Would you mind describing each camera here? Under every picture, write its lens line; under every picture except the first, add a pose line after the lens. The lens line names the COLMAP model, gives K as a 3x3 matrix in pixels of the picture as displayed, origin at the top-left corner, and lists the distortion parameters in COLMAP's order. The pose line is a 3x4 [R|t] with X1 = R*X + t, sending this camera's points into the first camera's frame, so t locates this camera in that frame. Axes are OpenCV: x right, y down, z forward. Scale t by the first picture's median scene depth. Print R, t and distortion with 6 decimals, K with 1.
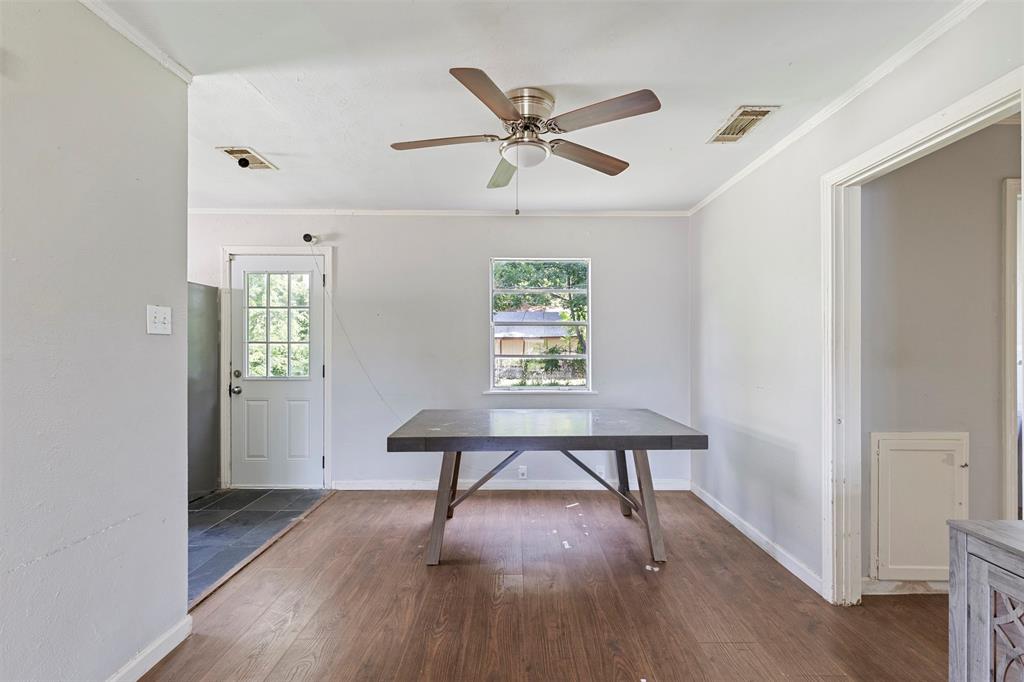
lens RADIAL K [[454.6, 0, 522.4], [0, 454.6, 345.7], [0, 0, 1]] dist [-0.001704, -0.002732]
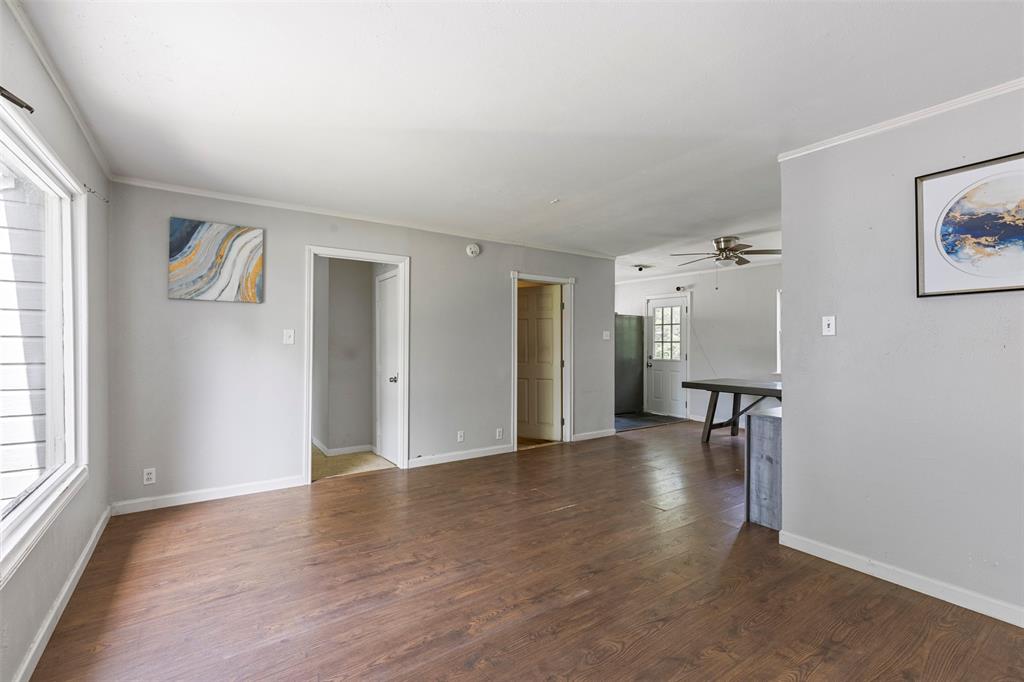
lens RADIAL K [[454.6, 0, 520.7], [0, 454.6, 341.4], [0, 0, 1]] dist [-0.001704, -0.002732]
pose [[0.574154, 0.000534, -0.818747, 0.913224], [-0.007086, 0.999966, -0.004317, 0.004400], [0.818716, 0.008280, 0.574138, -0.840676]]
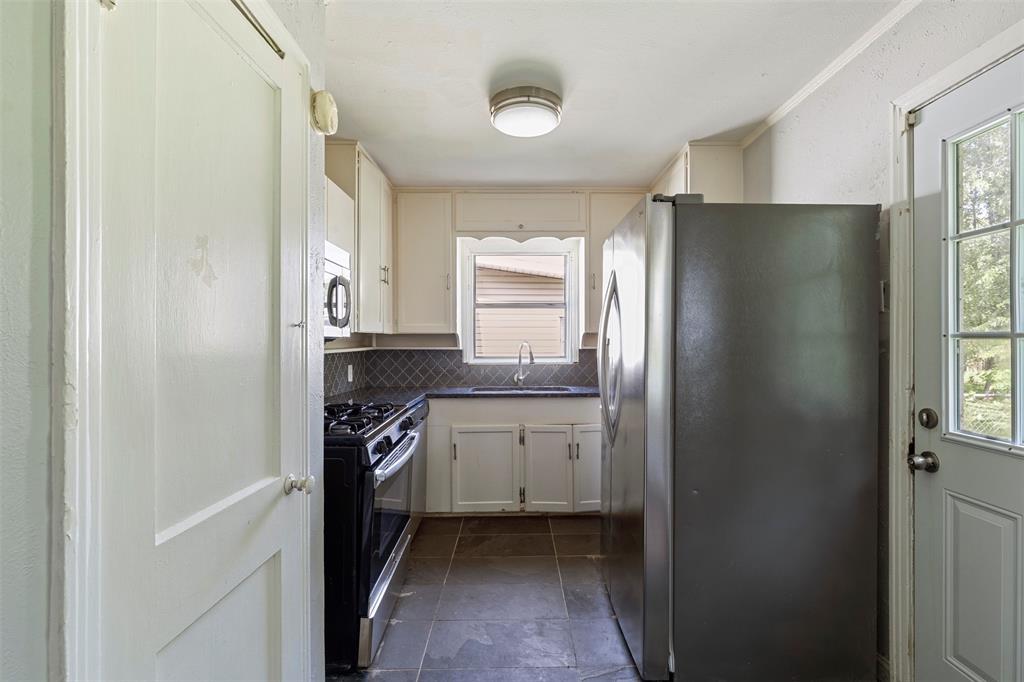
lens RADIAL K [[463.1, 0, 513.9], [0, 463.1, 339.9], [0, 0, 1]] dist [0.004921, -0.003634]
pose [[0.005086, -0.001293, -0.999986, -0.305526], [-0.003910, 0.999991, -0.001313, -0.002481], [0.999979, 0.003917, 0.005081, 0.822757]]
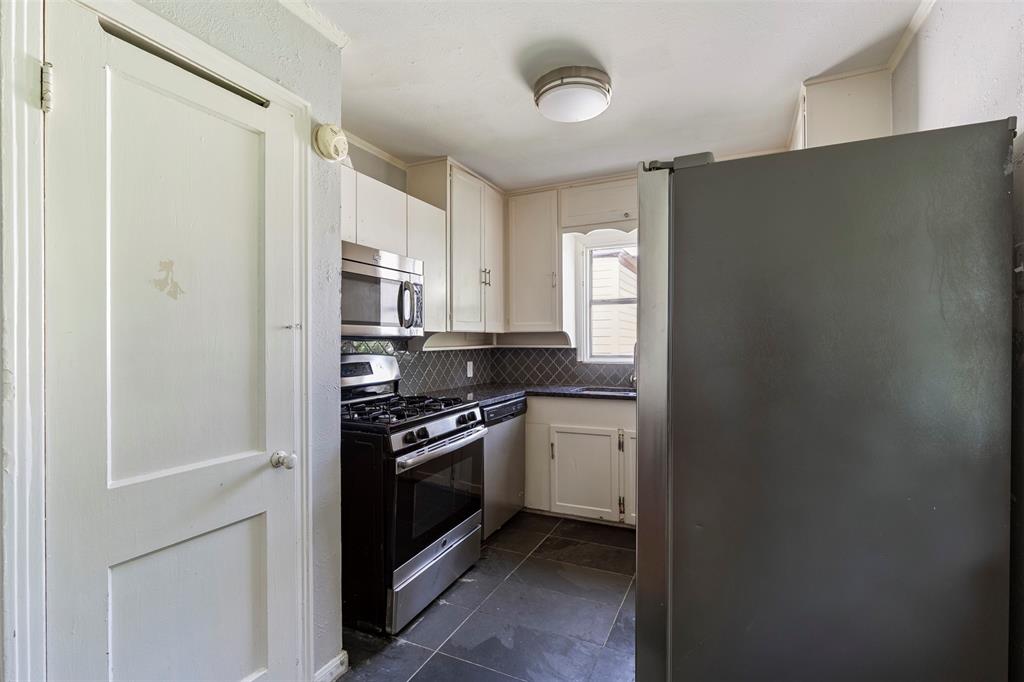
lens RADIAL K [[463.1, 0, 514.3], [0, 463.1, 338.8], [0, 0, 1]] dist [0.004921, -0.003634]
pose [[-0.434630, 0.001716, -0.900607, -0.377488], [0.001832, 0.999998, 0.001021, -0.002698], [0.900607, -0.001206, -0.434632, 1.055578]]
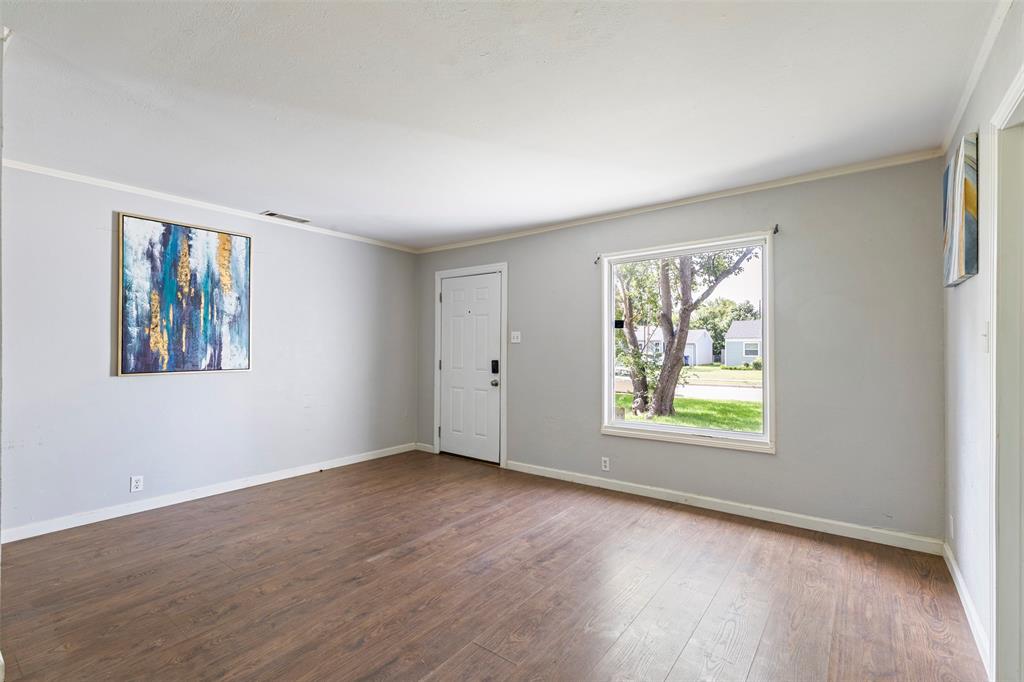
lens RADIAL K [[463.1, 0, 516.8], [0, 463.1, 341.6], [0, 0, 1]] dist [0.004921, -0.003634]
pose [[-0.791024, 0.004030, 0.611772, -0.337502], [0.001943, 0.999990, -0.004075, 0.000024], [-0.611783, -0.002035, -0.791023, 0.157312]]
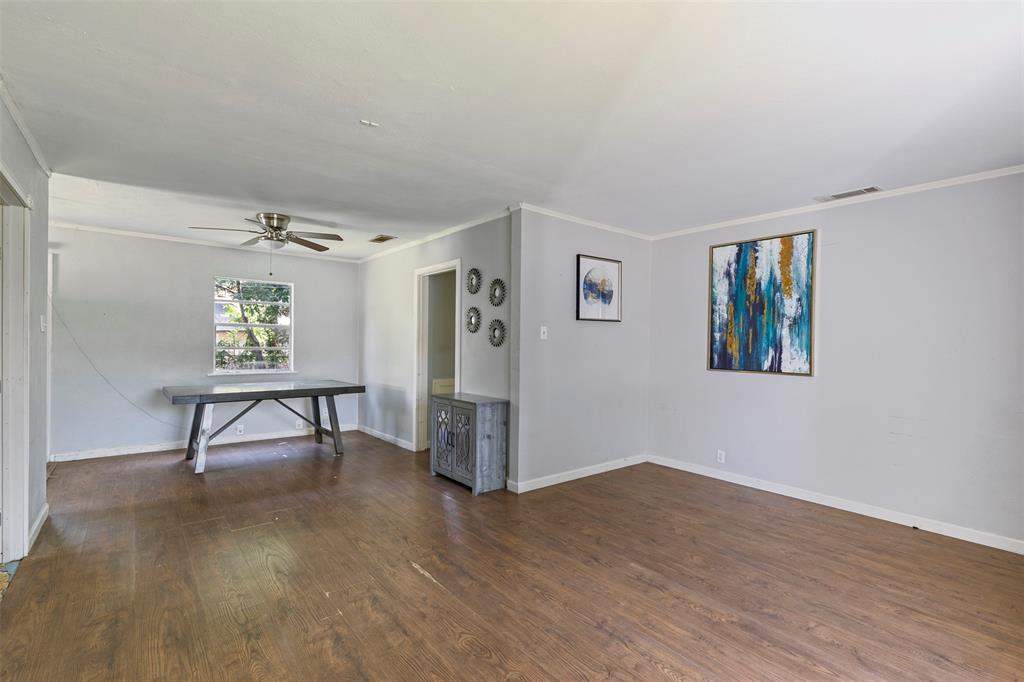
lens RADIAL K [[463.1, 0, 523.8], [0, 463.1, 346.9], [0, 0, 1]] dist [0.004921, -0.003634]
pose [[0.775295, 0.004666, 0.631582, -0.288368], [-0.011375, 0.999914, 0.006576, -0.000907], [-0.631497, -0.012282, 0.775281, -0.862260]]
